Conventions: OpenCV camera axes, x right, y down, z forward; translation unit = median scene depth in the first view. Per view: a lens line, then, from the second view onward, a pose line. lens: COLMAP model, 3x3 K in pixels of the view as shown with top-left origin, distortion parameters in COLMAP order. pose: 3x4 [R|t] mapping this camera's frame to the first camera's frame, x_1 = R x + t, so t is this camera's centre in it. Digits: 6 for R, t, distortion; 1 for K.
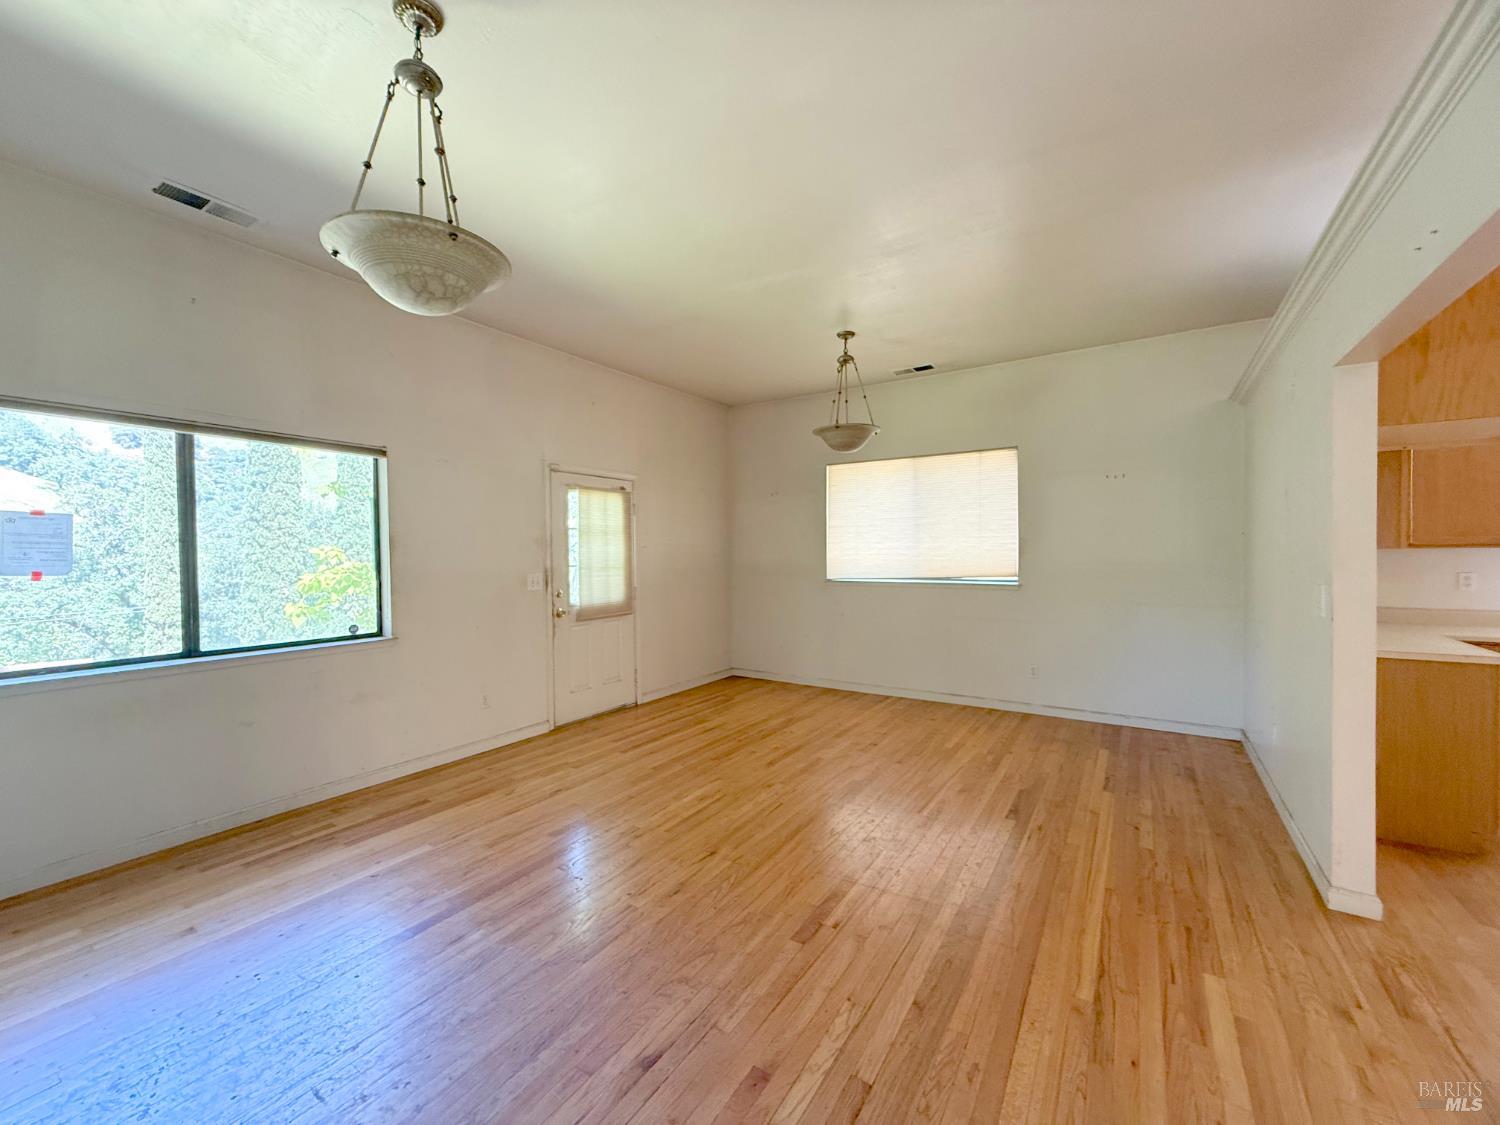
lens RADIAL K [[600.3, 0, 745.9], [0, 600.3, 562.0], [0, 0, 1]] dist [0.000850, -0.000005]
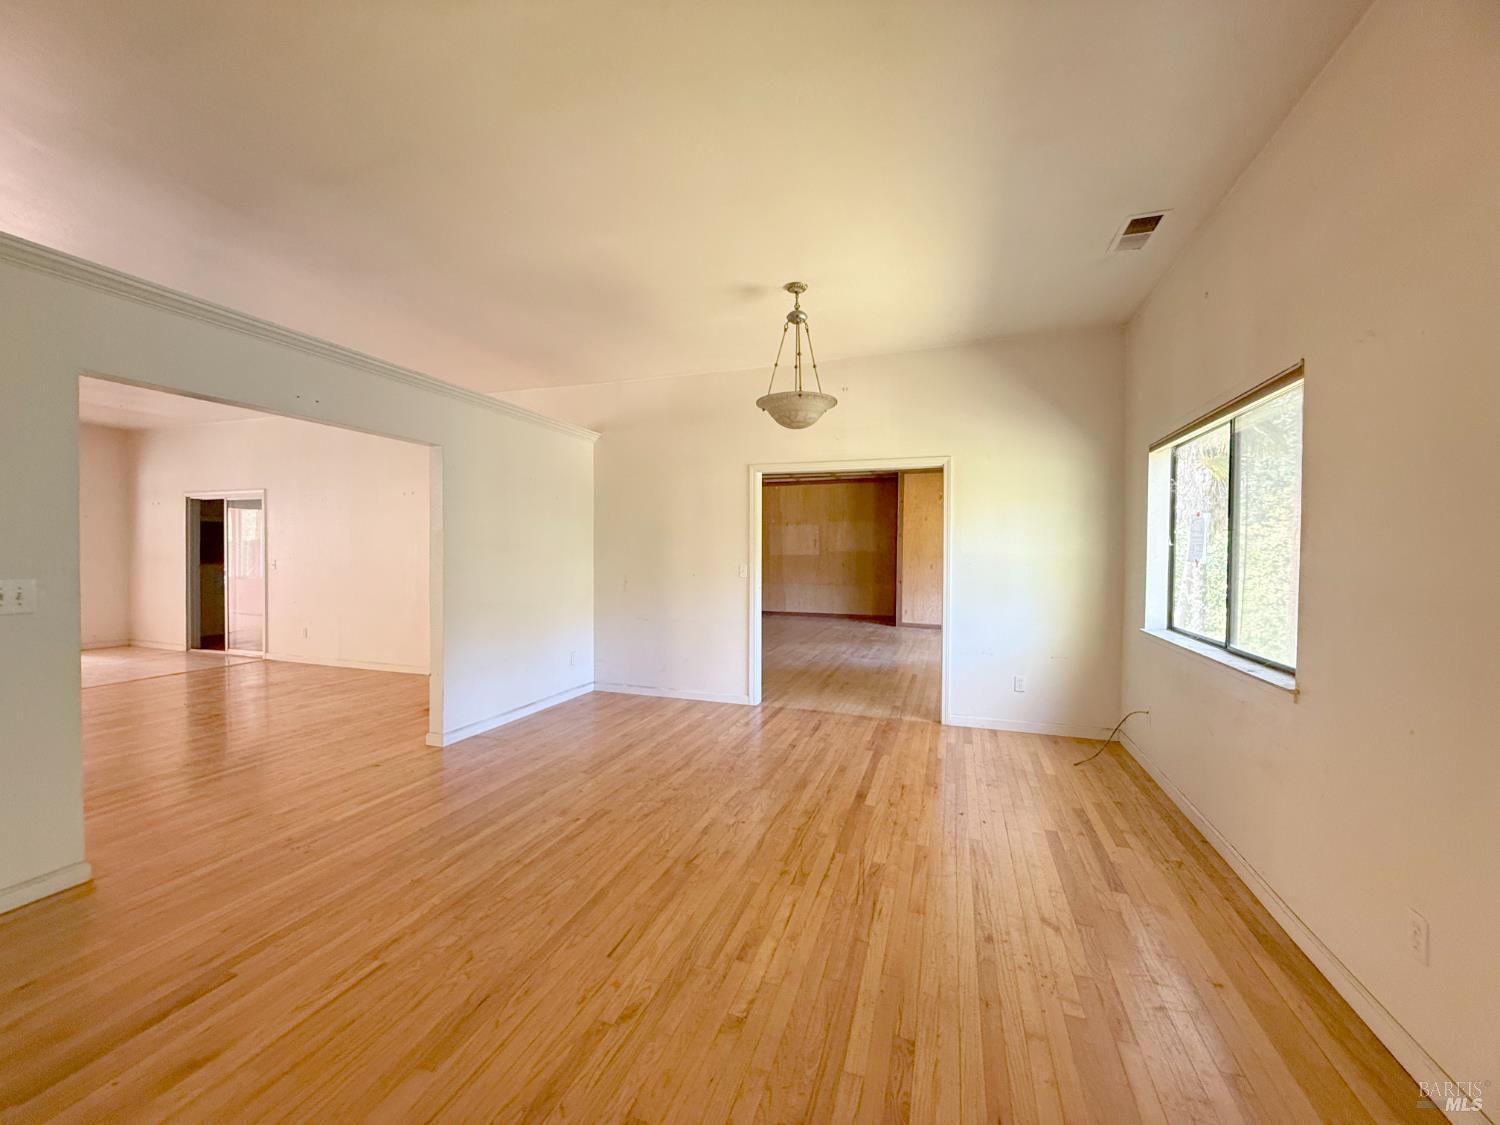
lens RADIAL K [[600.3, 0, 745.9], [0, 600.3, 562.0], [0, 0, 1]] dist [0.000850, -0.000005]
pose [[-0.970322, 0.004900, -0.241767, 0.075020], [-0.002985, 0.999476, 0.032236, -0.015781], [0.241798, 0.032001, -0.969799, 1.704804]]
